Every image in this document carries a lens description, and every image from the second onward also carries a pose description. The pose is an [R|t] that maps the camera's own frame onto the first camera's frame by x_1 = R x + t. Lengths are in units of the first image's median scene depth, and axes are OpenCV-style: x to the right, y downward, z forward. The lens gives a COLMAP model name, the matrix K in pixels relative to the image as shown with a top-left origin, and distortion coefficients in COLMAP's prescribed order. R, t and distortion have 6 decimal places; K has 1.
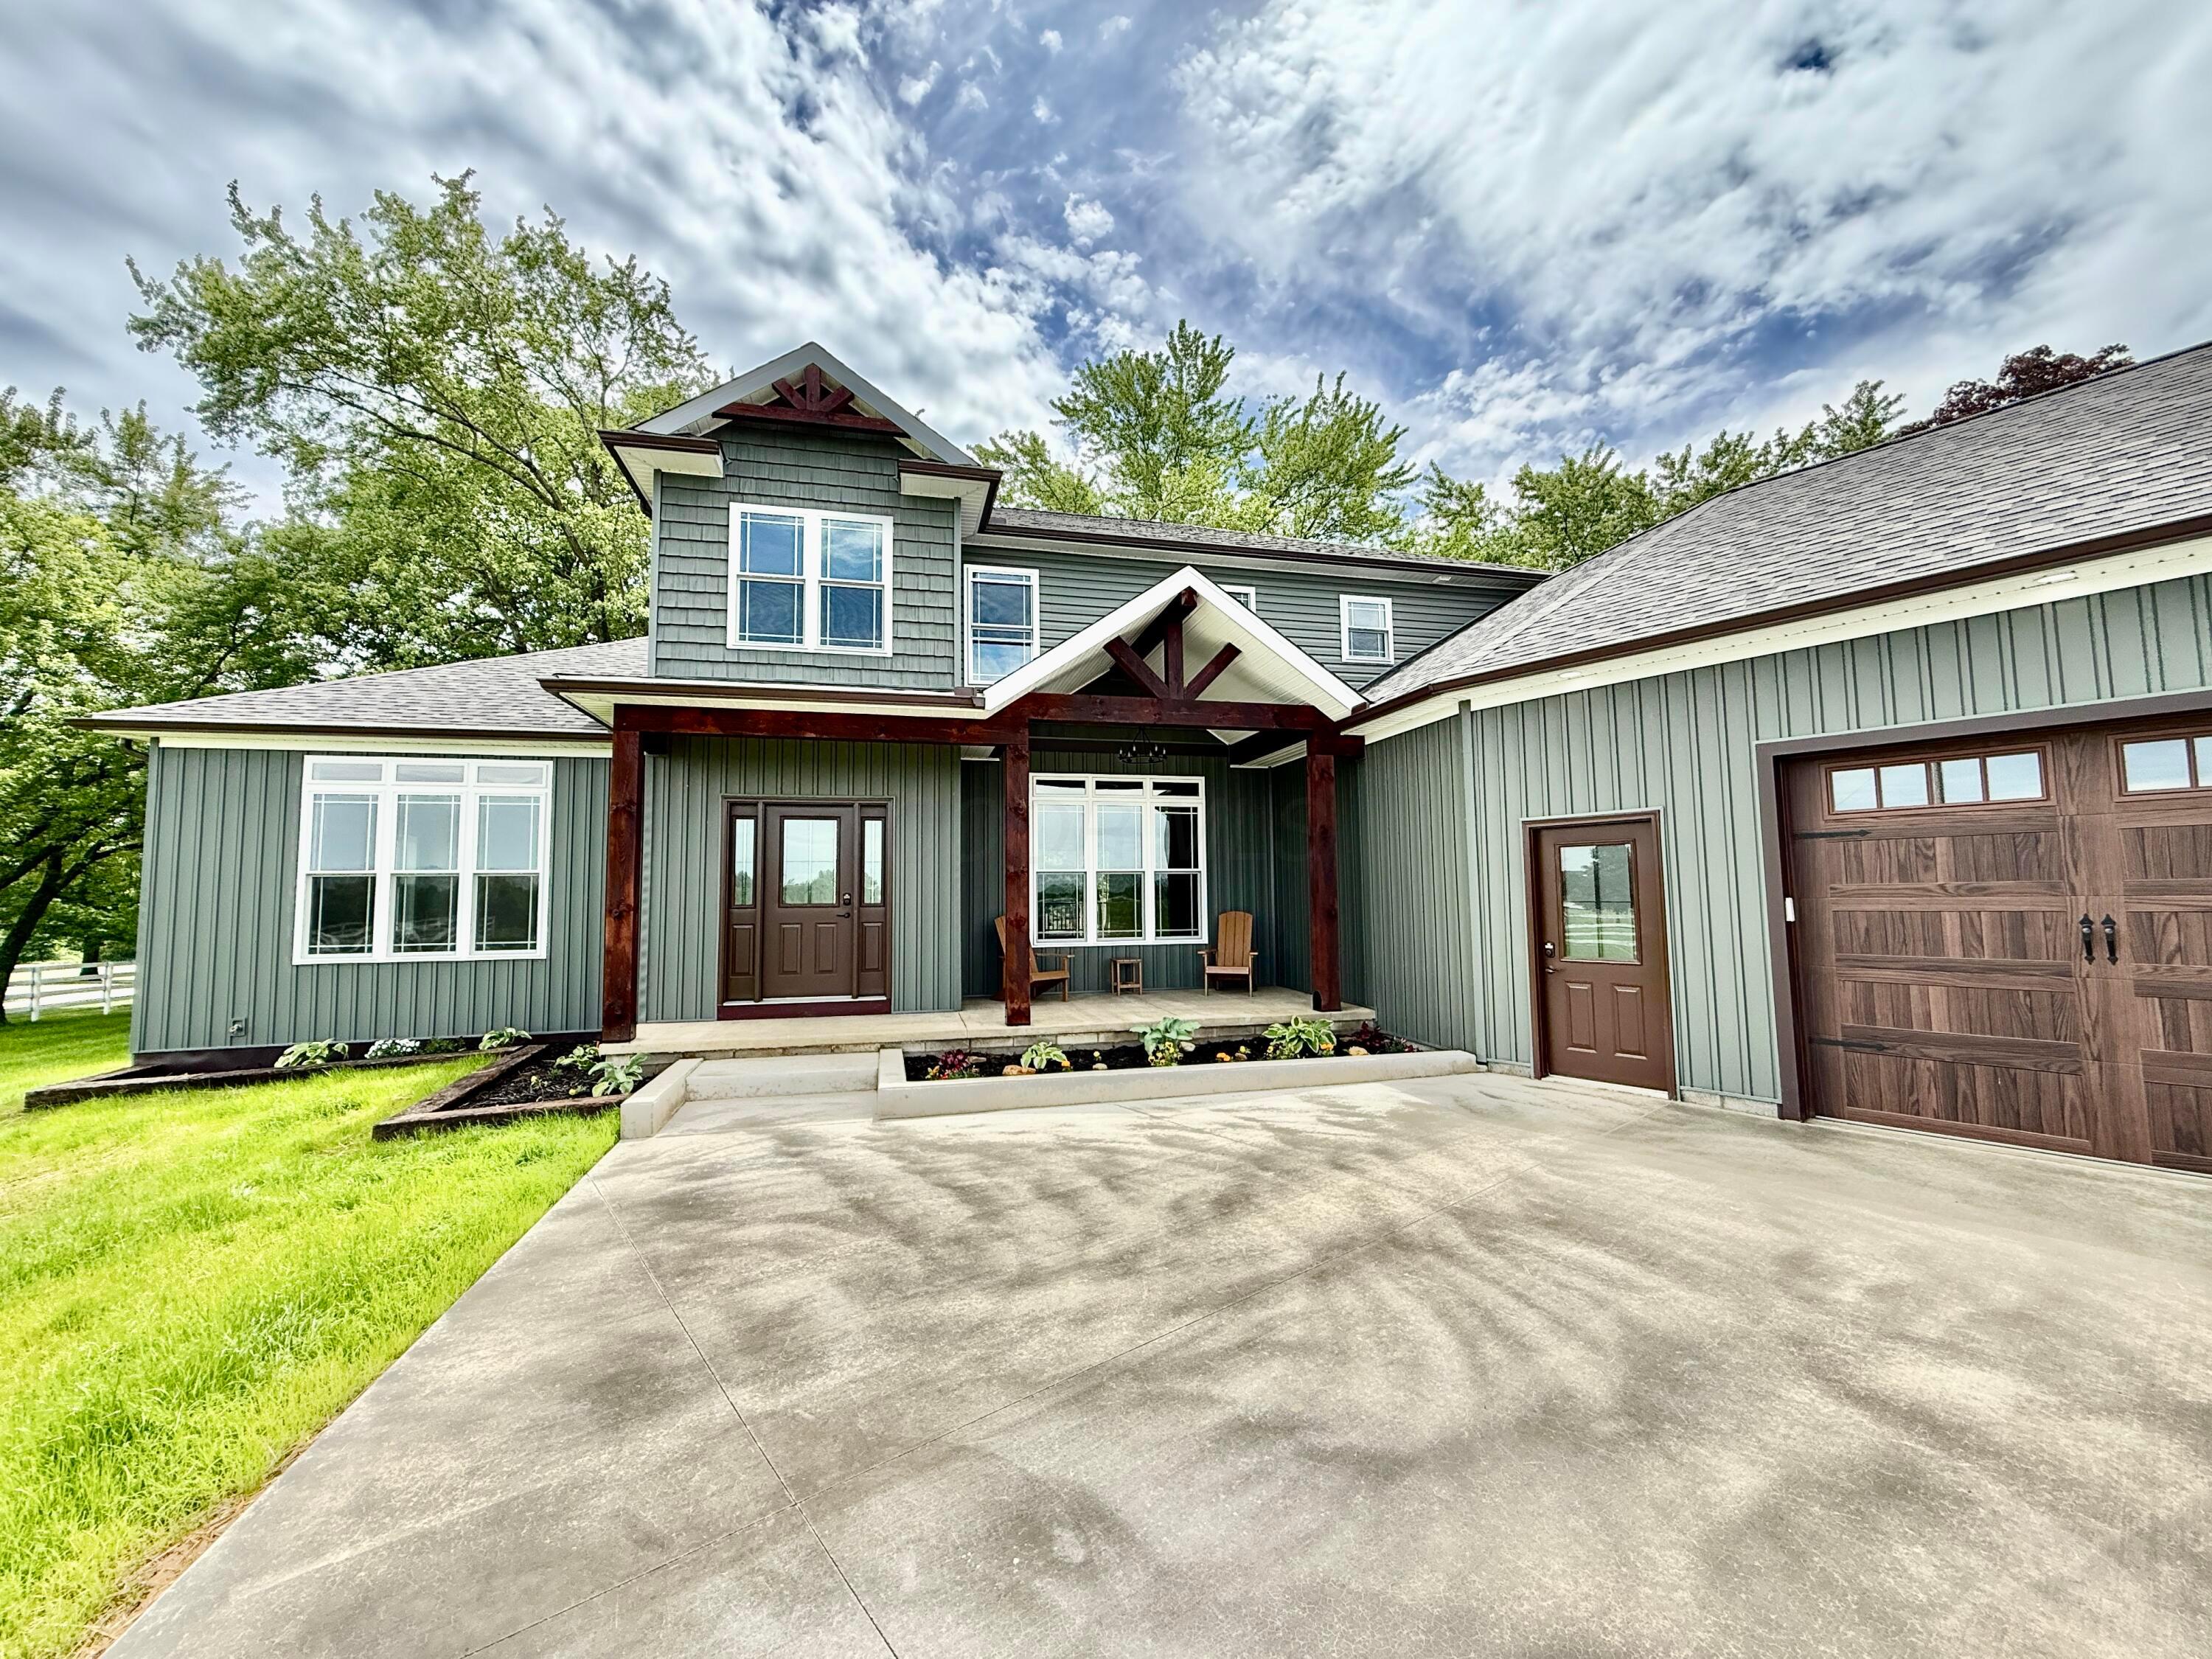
lens RADIAL K [[878.3, 0, 1106.0], [0, 878.3, 829.5], [0, 0, 1]] dist [0.001326, -0.000519]
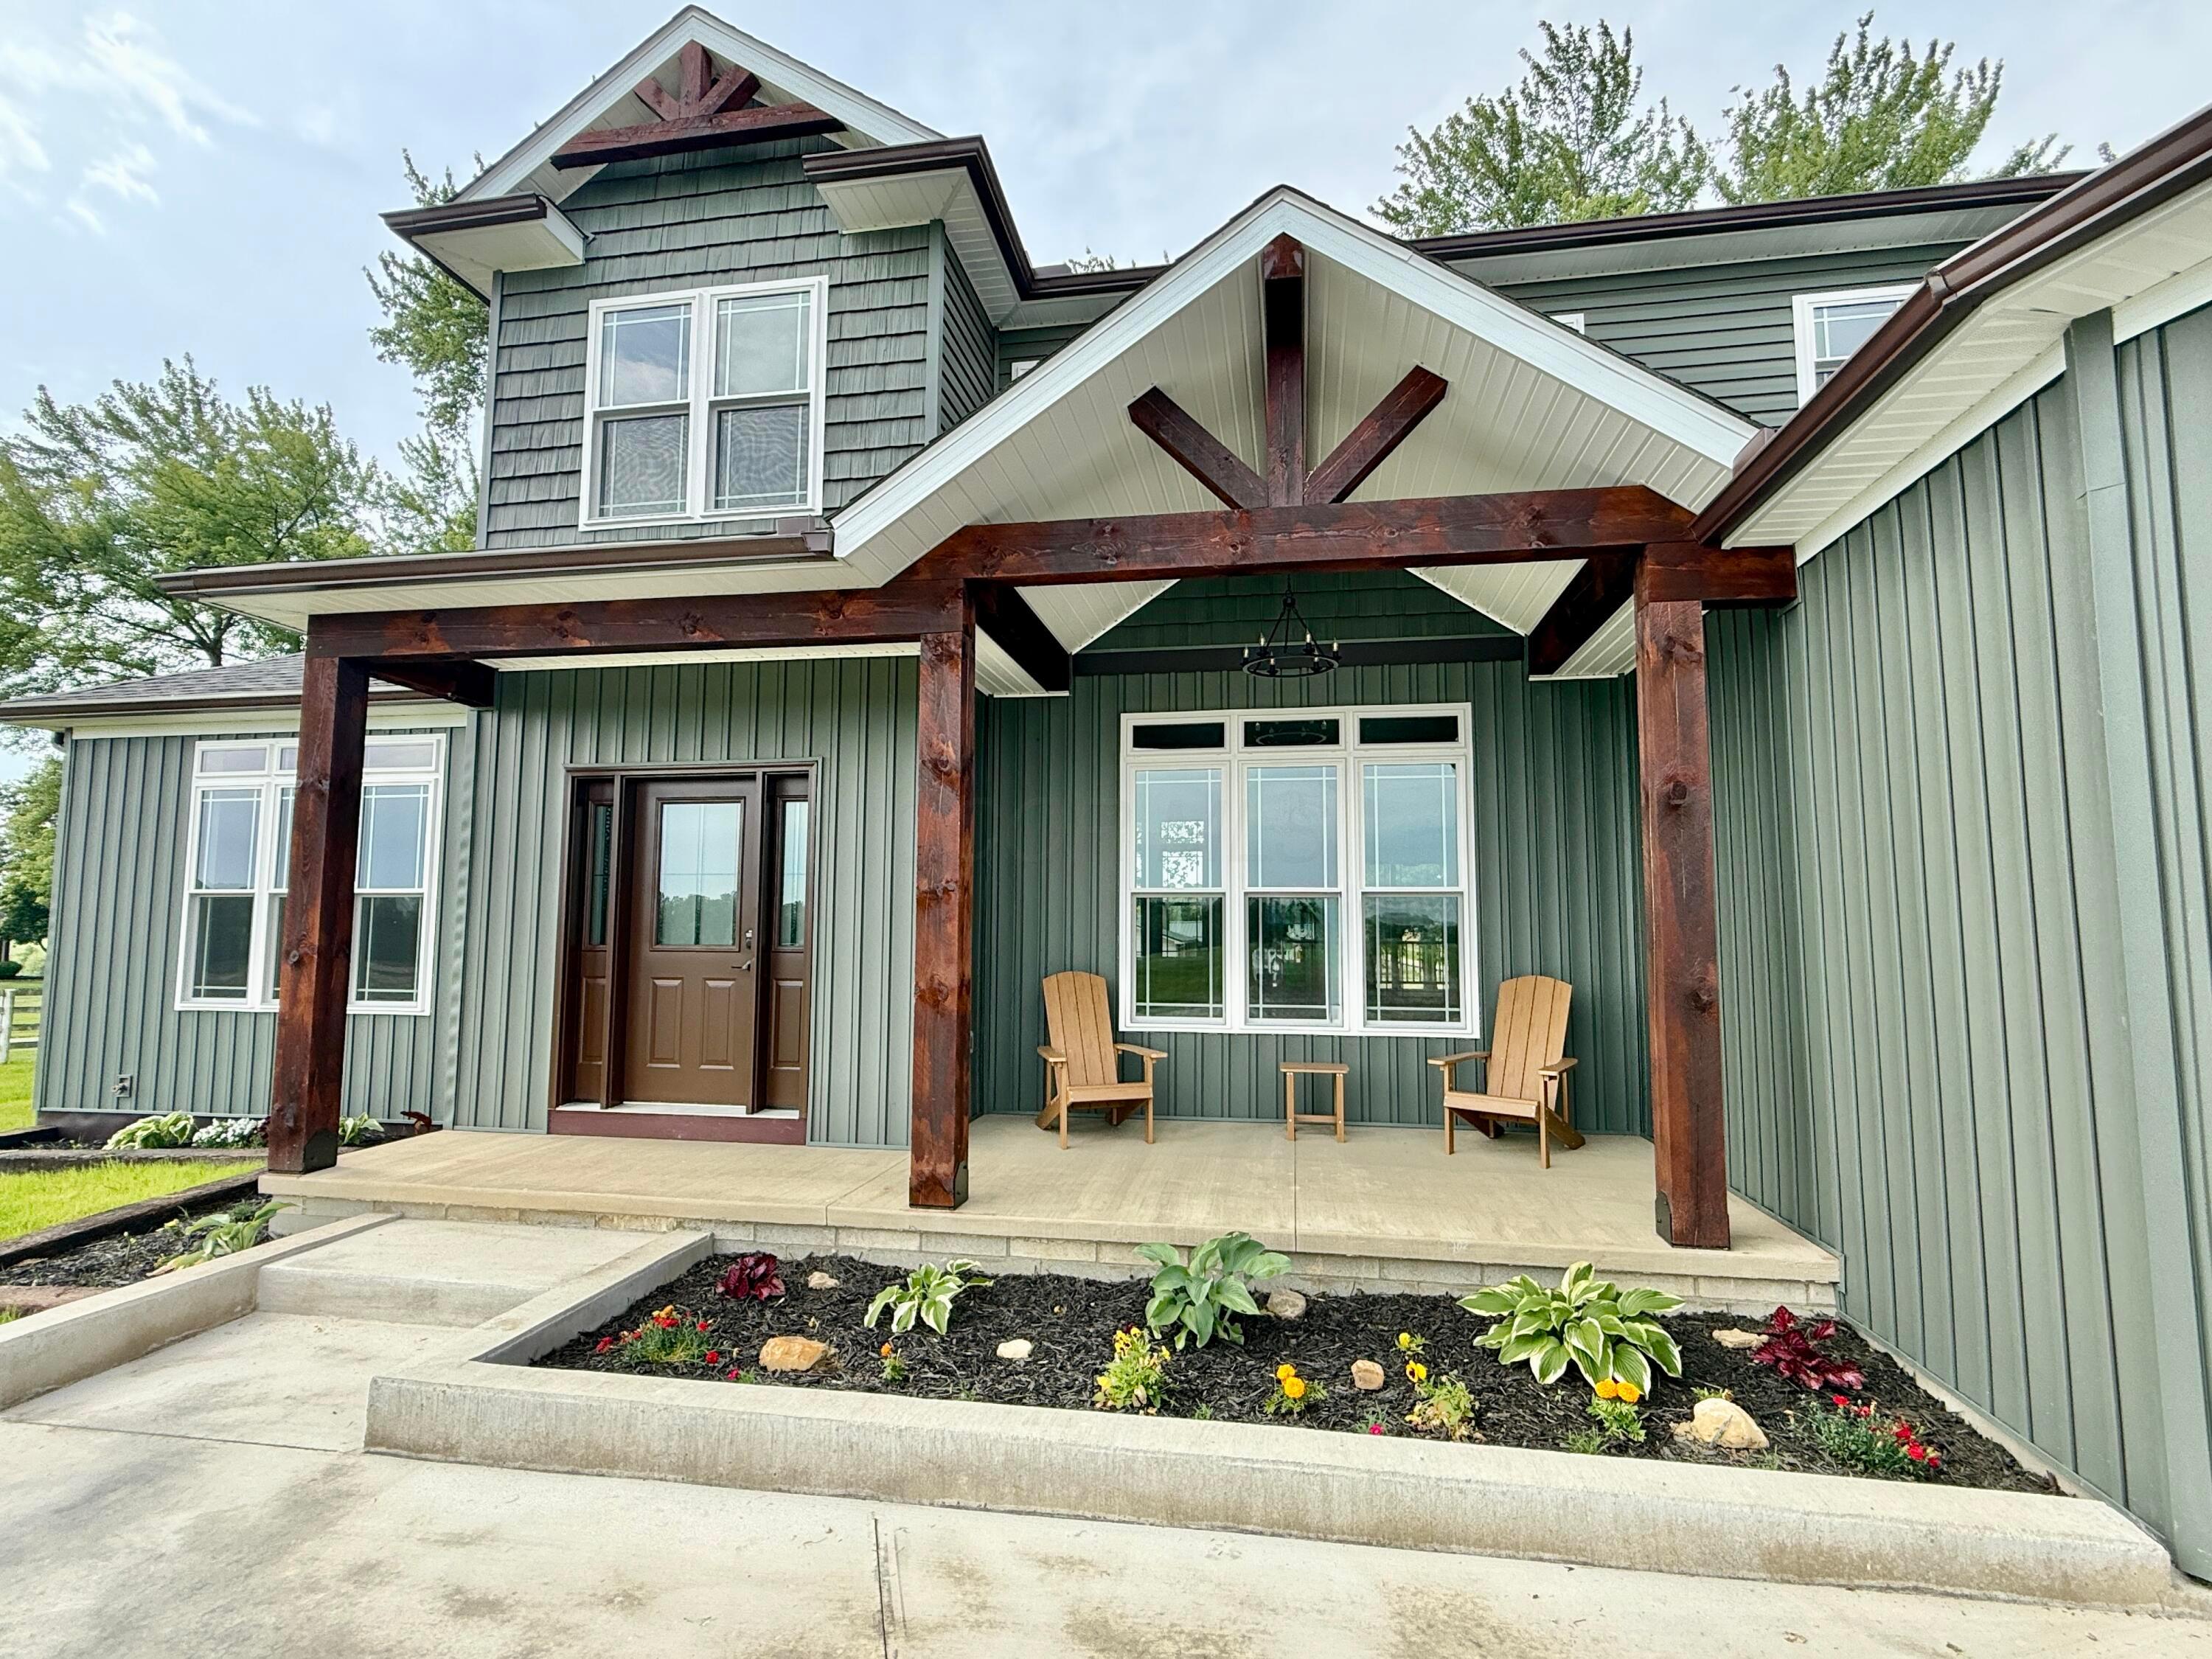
lens RADIAL K [[1078.4, 0, 1101.7], [0, 1078.4, 833.9], [0, 0, 1]] dist [-0.001917, -0.000947]
pose [[0.916241, -0.020950, -0.400079, 0.201979], [0.016583, 0.999759, -0.014377, 0.024337], [0.400284, 0.006538, 0.916368, 0.440909]]
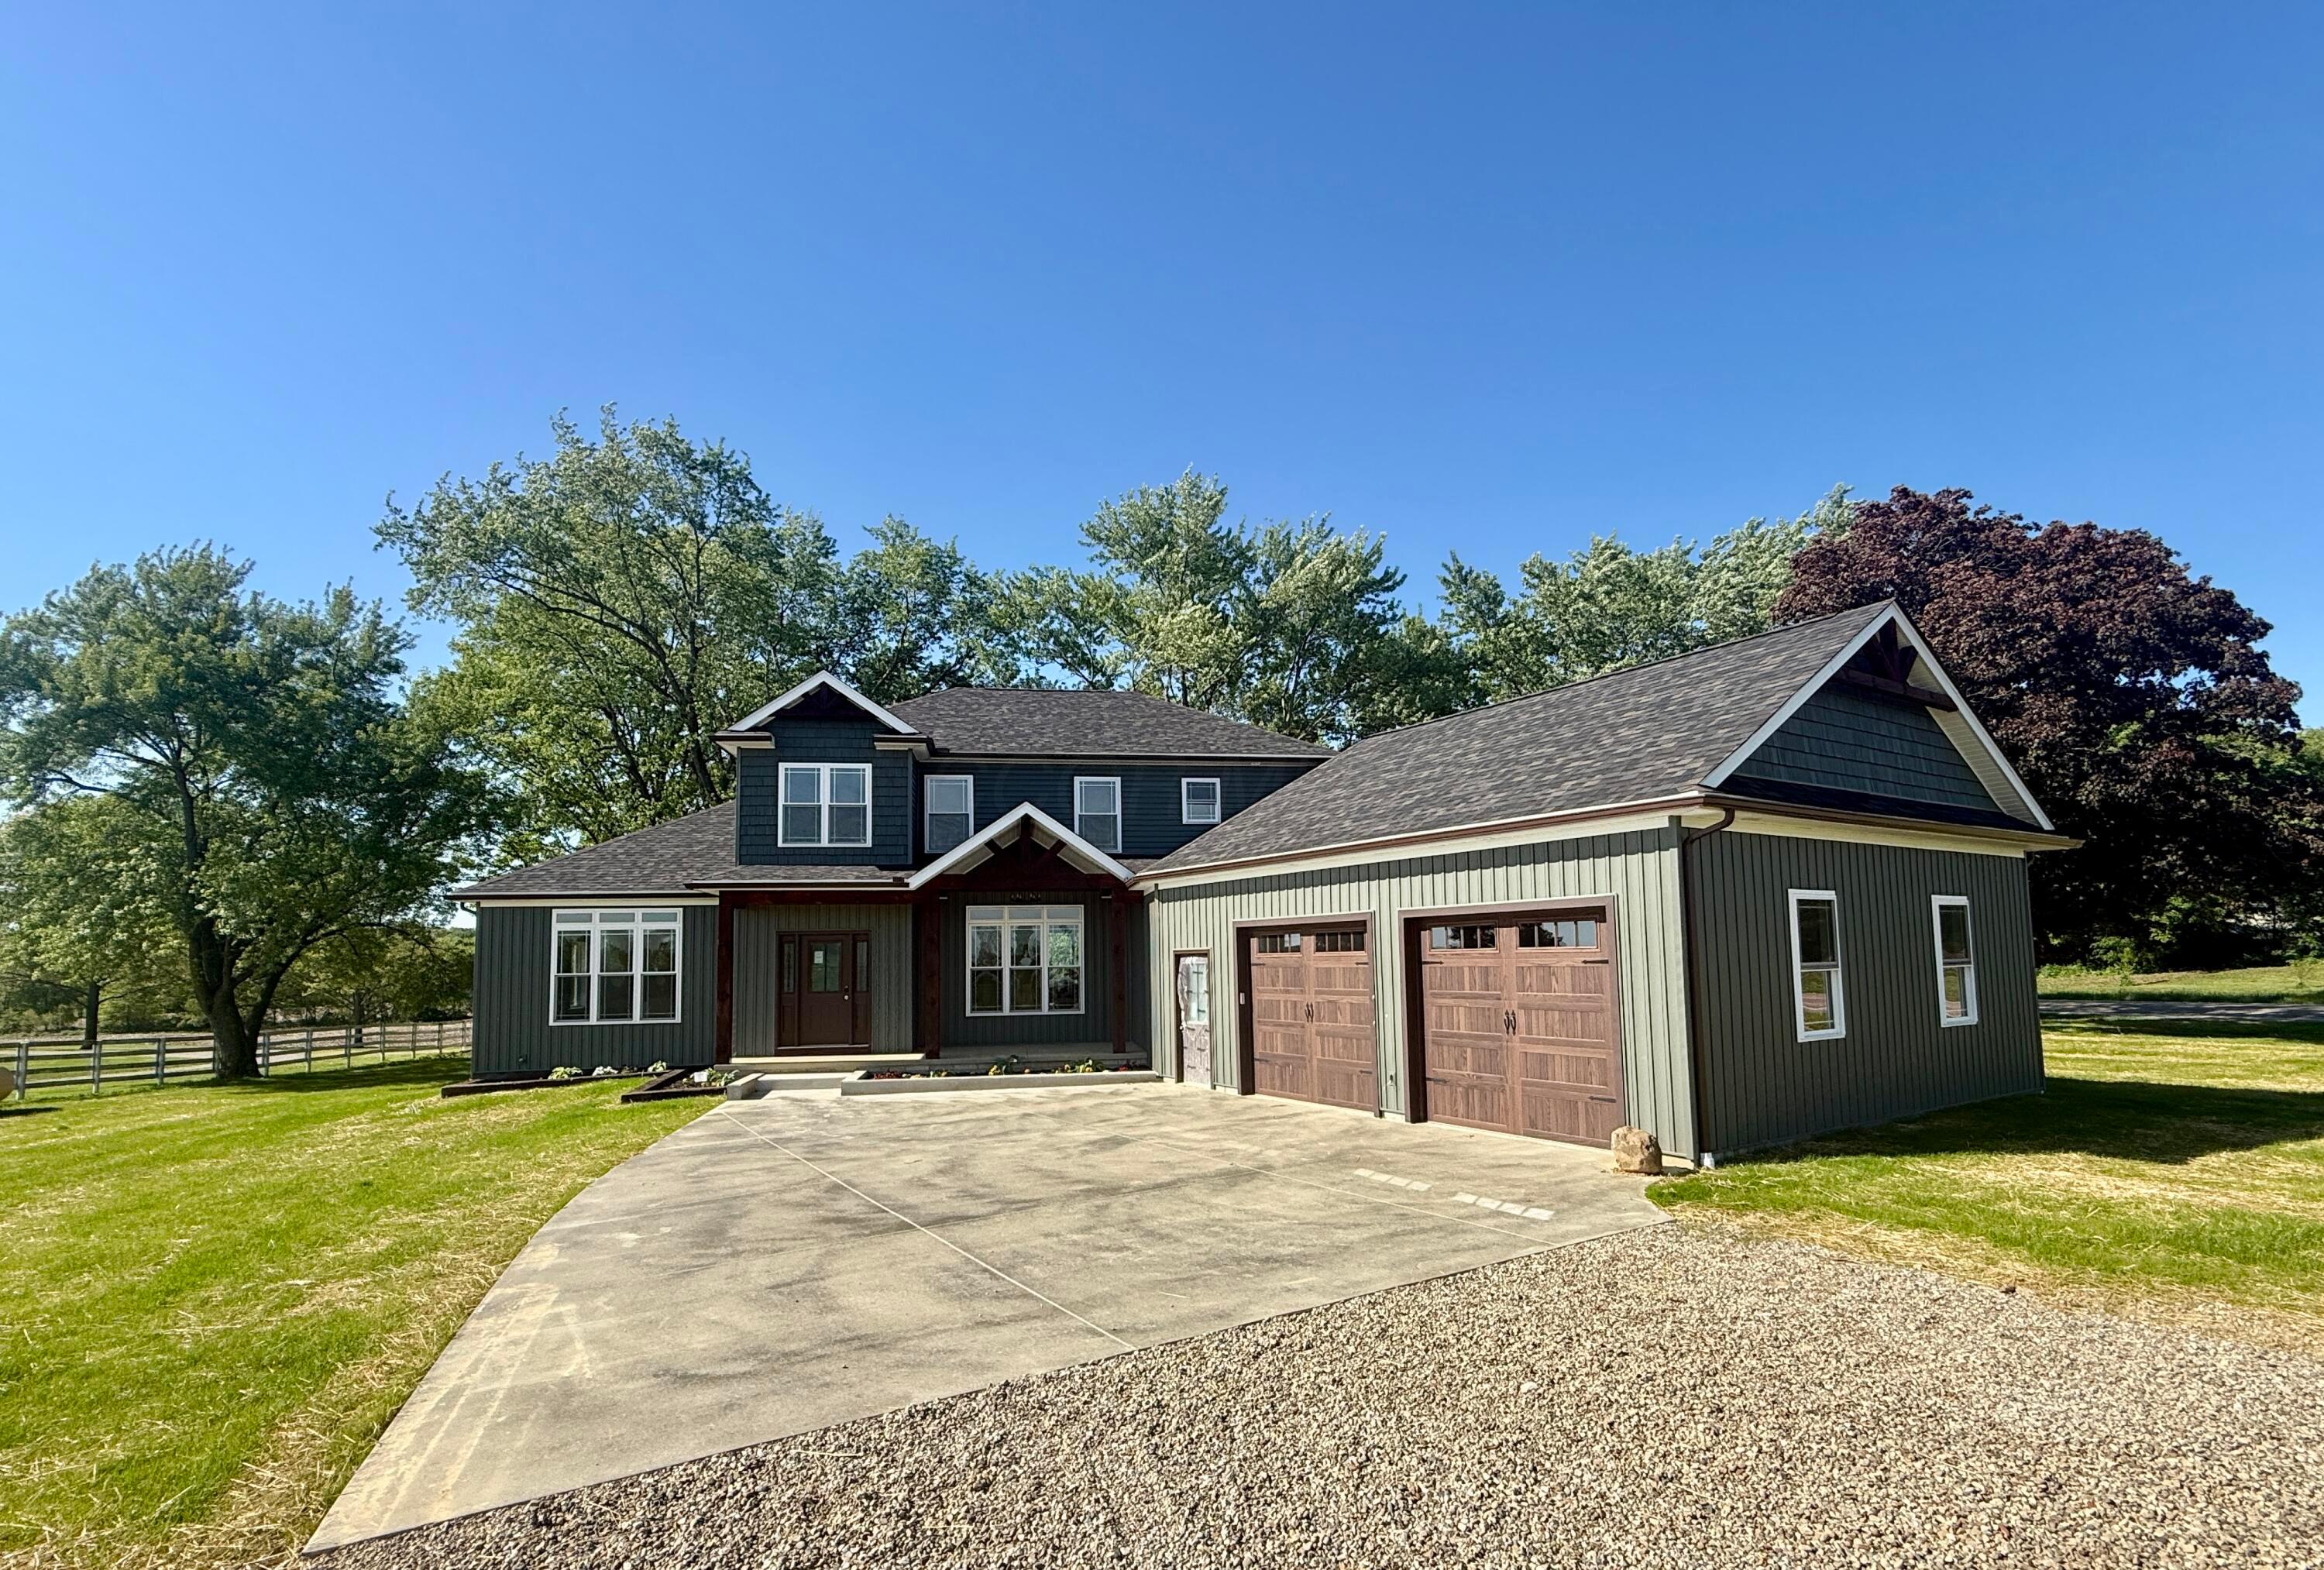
lens RADIAL K [[1116.5, 0, 1169.9], [0, 1116.5, 865.1], [0, 0, 1]] dist [0.001992, 0.000045]
pose [[0.994313, -0.015605, -0.105352, 0.576110], [0.014734, 0.999851, -0.009046, -0.134500], [0.105477, 0.007442, 0.994394, -1.126665]]
